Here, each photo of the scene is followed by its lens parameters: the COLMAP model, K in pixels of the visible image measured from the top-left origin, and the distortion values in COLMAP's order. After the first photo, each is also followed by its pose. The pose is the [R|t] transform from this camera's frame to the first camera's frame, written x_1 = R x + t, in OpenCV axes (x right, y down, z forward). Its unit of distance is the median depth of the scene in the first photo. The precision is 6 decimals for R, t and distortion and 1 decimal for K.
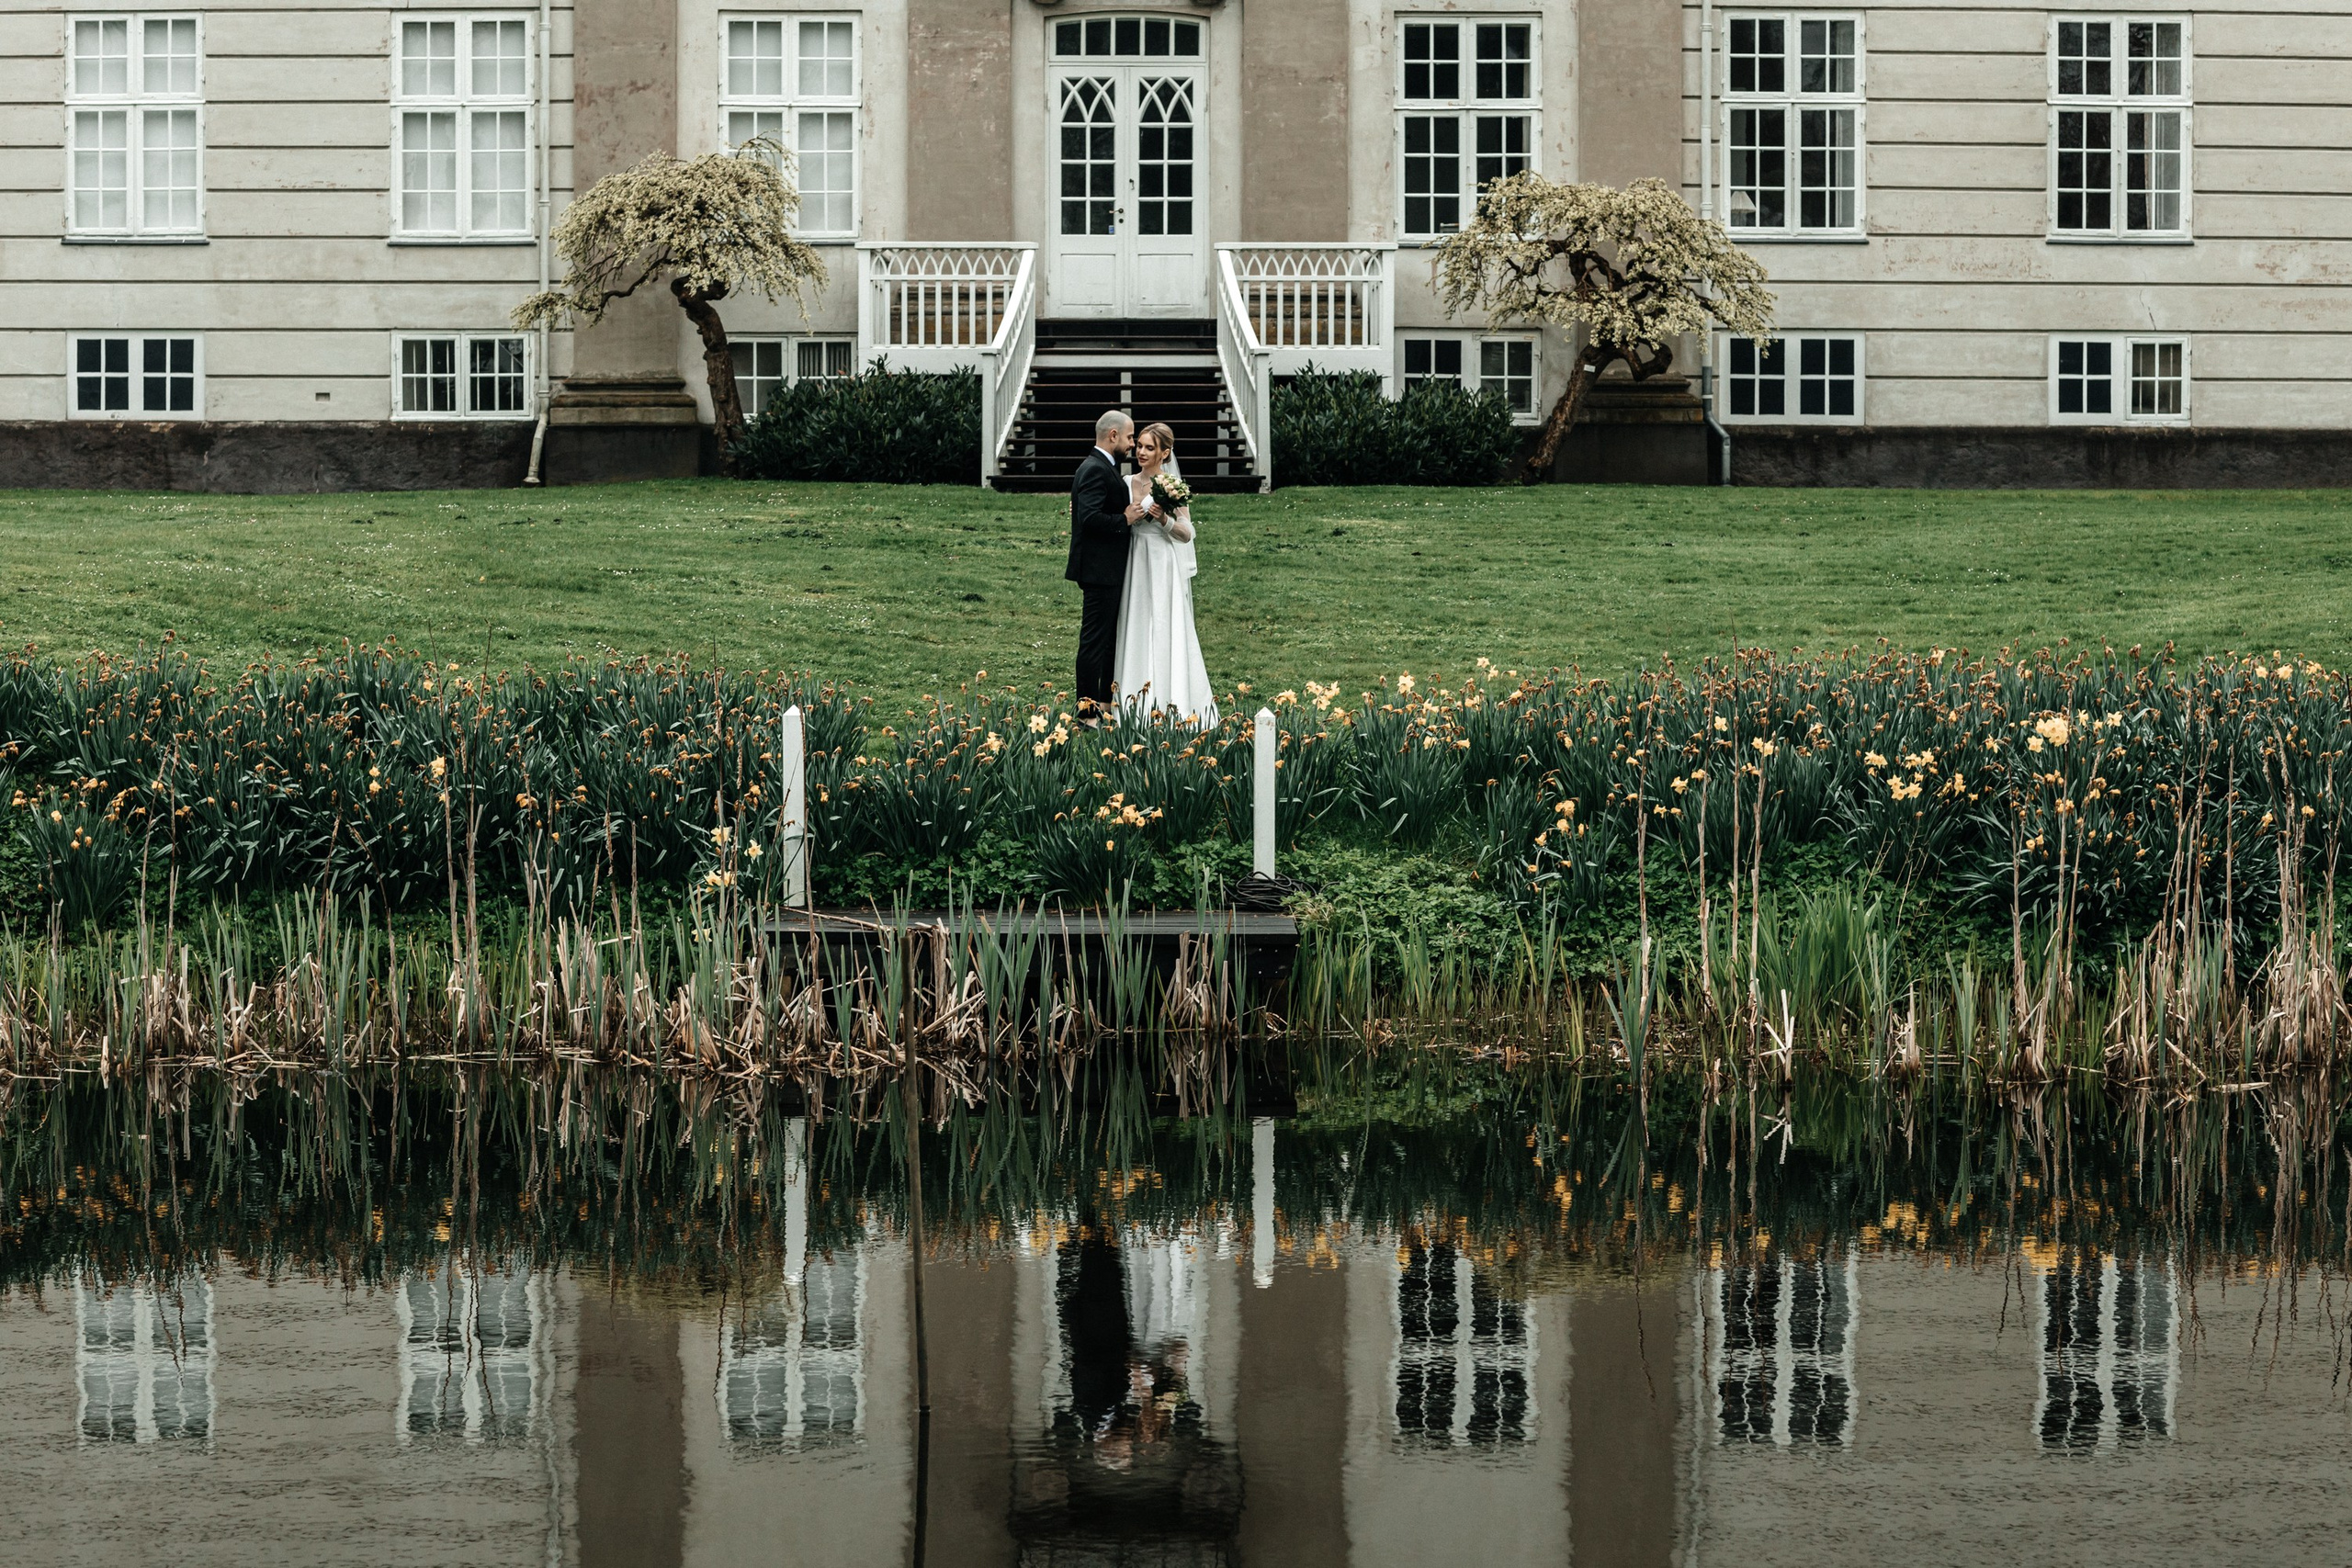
lens RADIAL K [[5702.4, 0, 1167.5], [0, 5702.4, 784.7], [0, 0, 1]] dist [-0.204901, 0.000000]
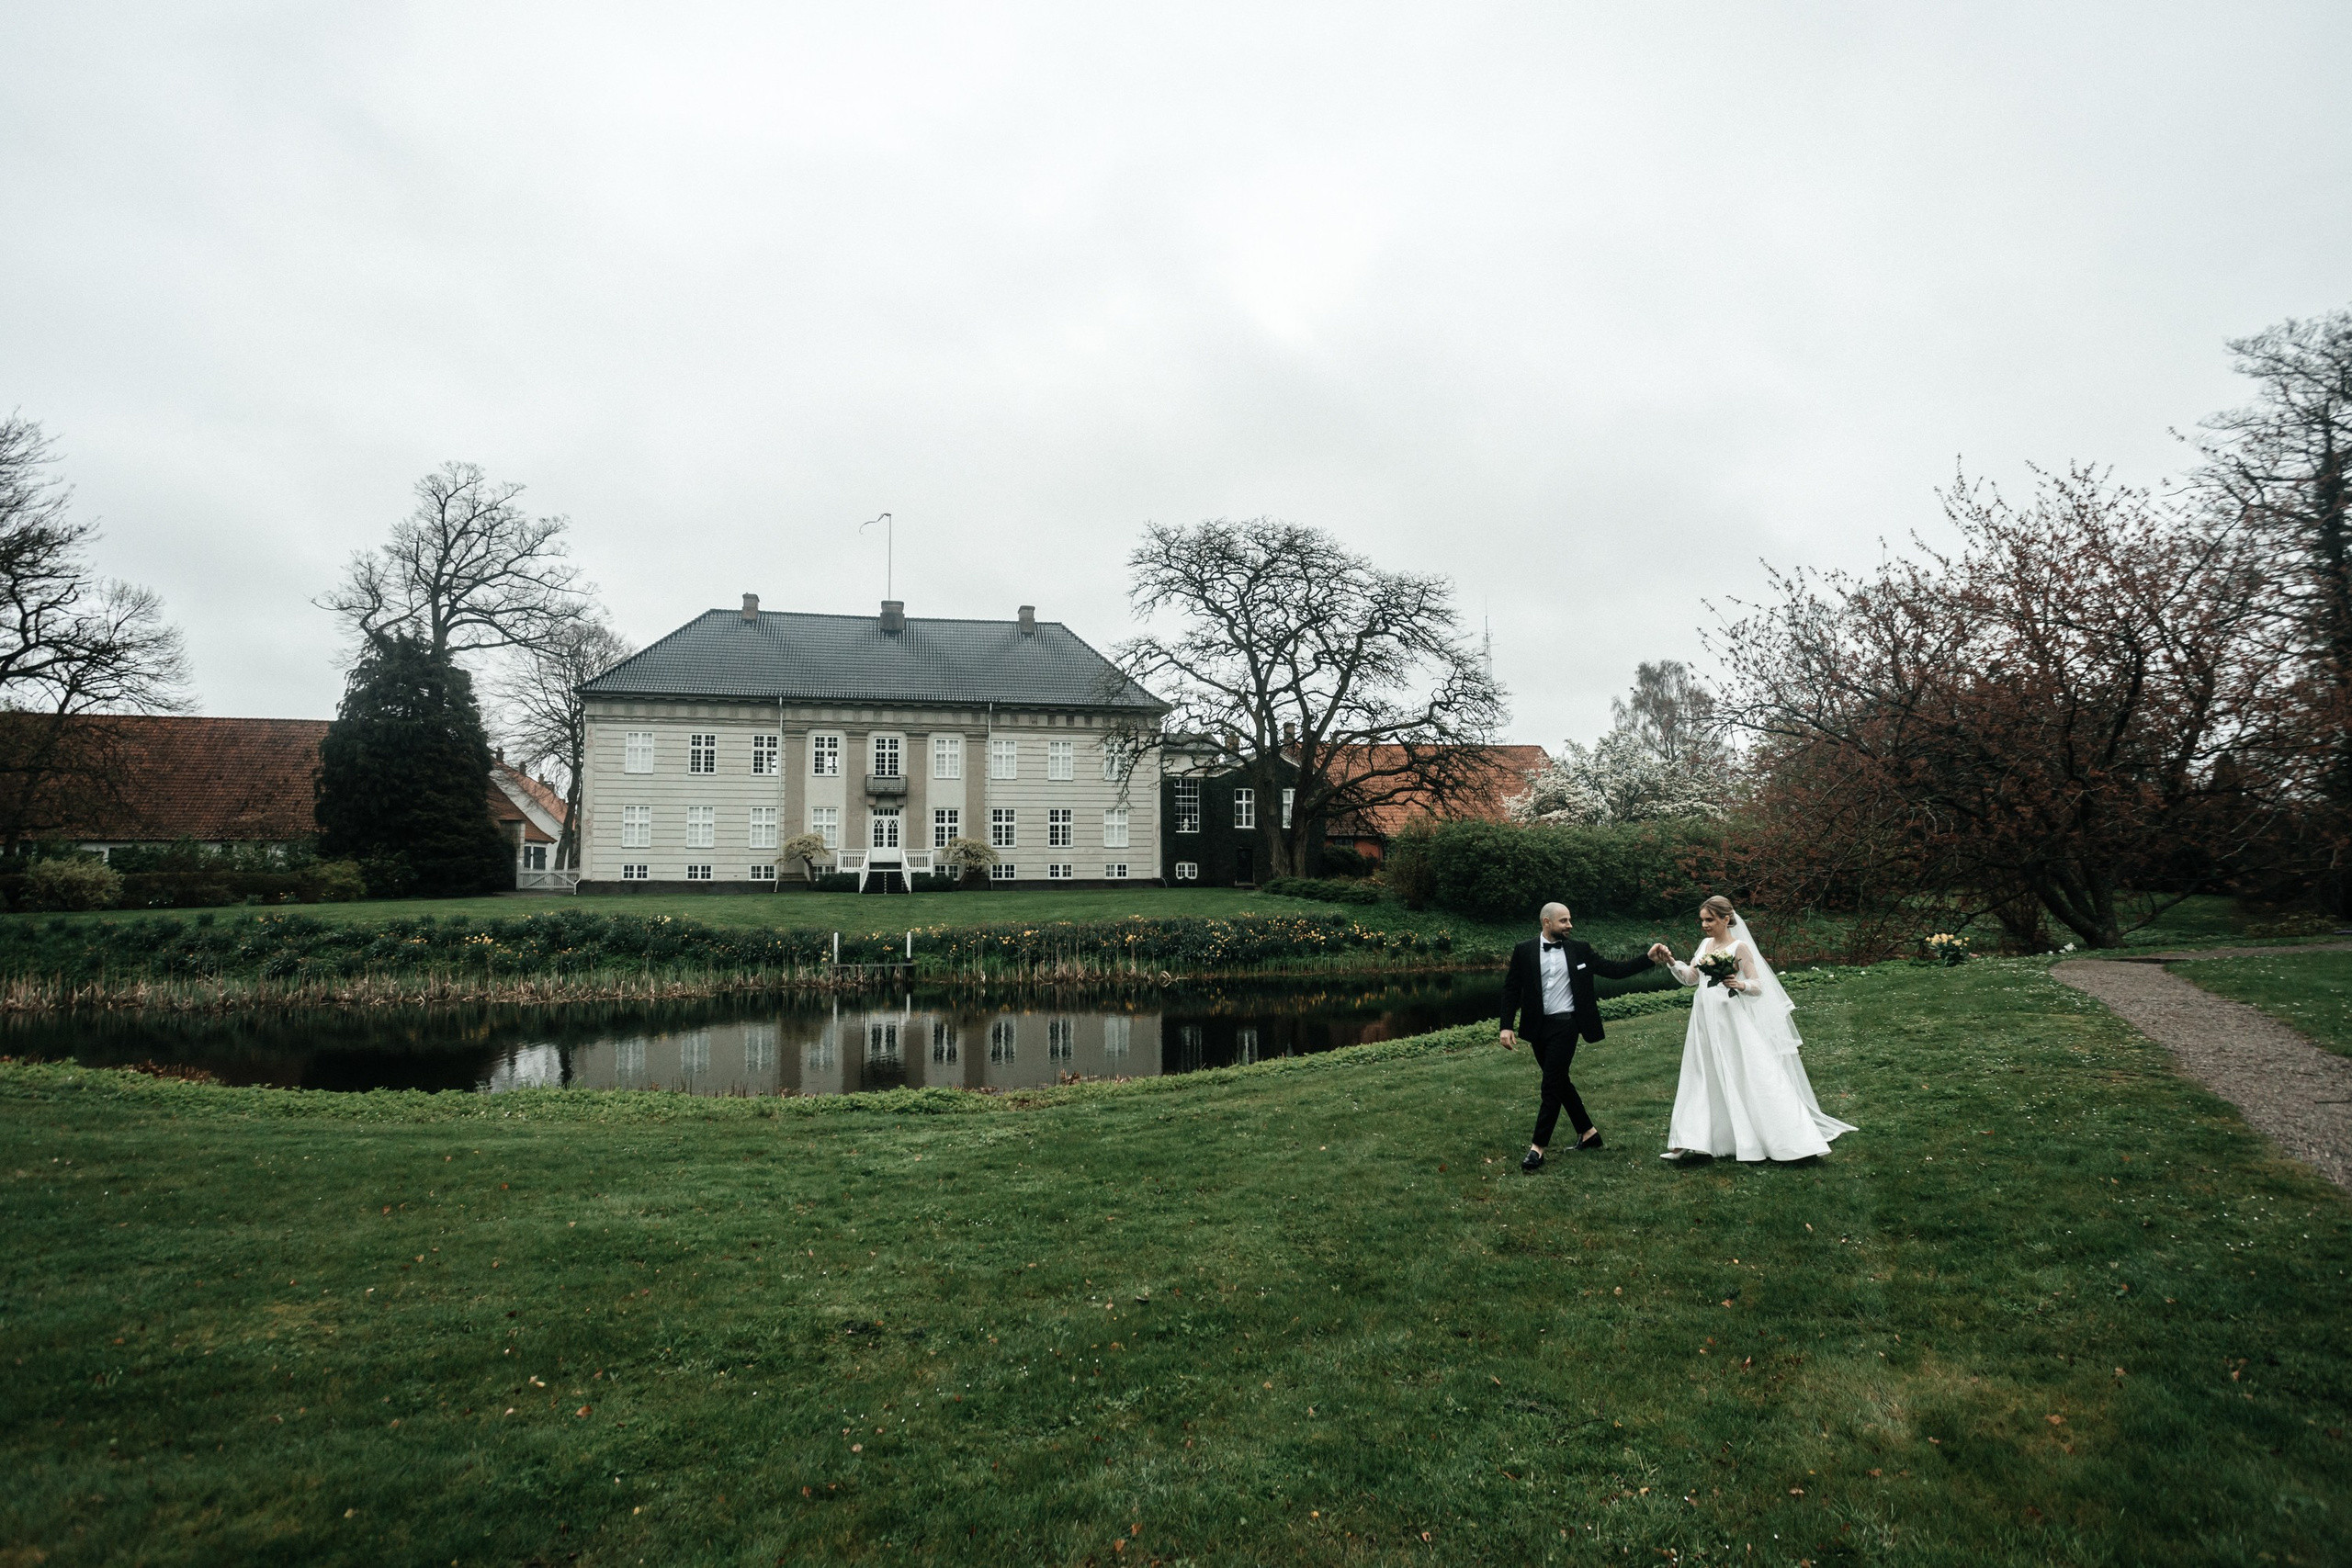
lens RADIAL K [[1184.3, 0, 1171.7], [0, 1184.3, 781.3], [0, 0, 1]] dist [-0.048976, 0.017631]
pose [[0.972949, 0.009826, 0.230812, -0.002233], [0.021685, 0.990800, -0.133586, 0.001660], [-0.230002, 0.134978, 0.963784, -0.215669]]
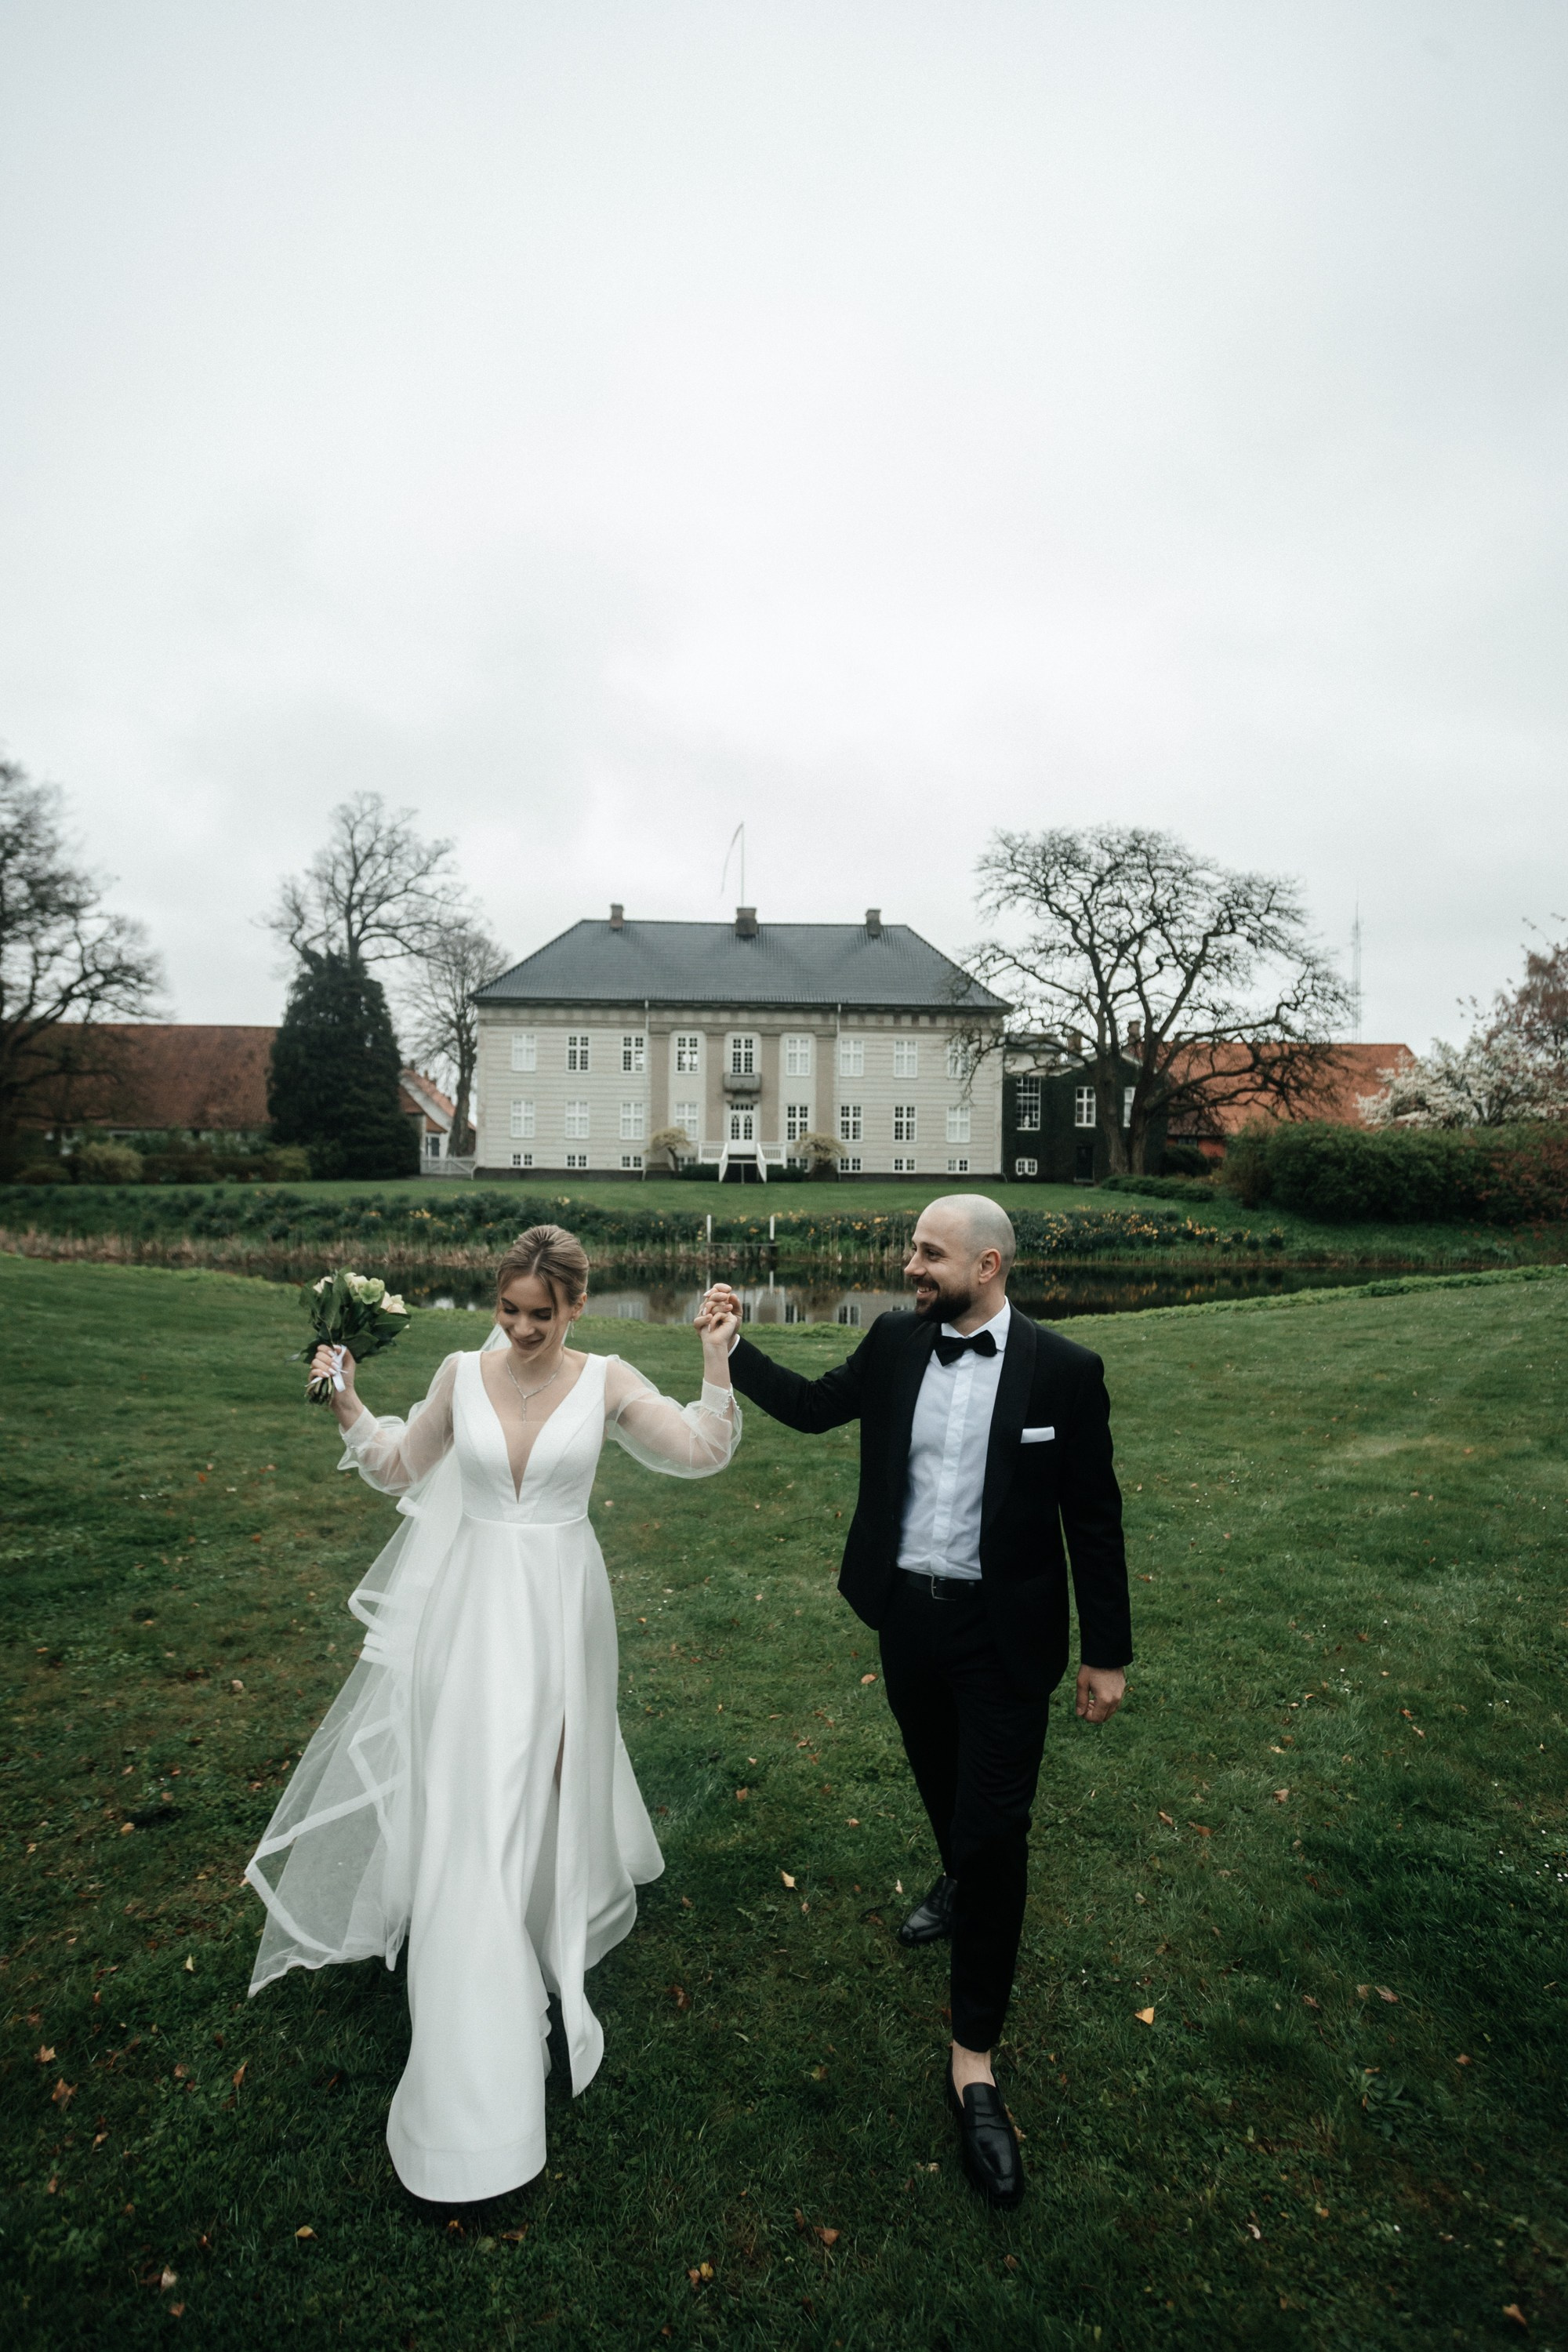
lens RADIAL K [[1184.4, 0, 770.0], [0, 1184.4, 1188.1], [0, 0, 1]] dist [-0.048976, 0.017631]
pose [[0.999422, 0.008961, 0.032795, -0.018921], [-0.007625, 0.999144, -0.040655, 0.006598], [-0.033132, 0.040381, 0.998635, -0.281295]]
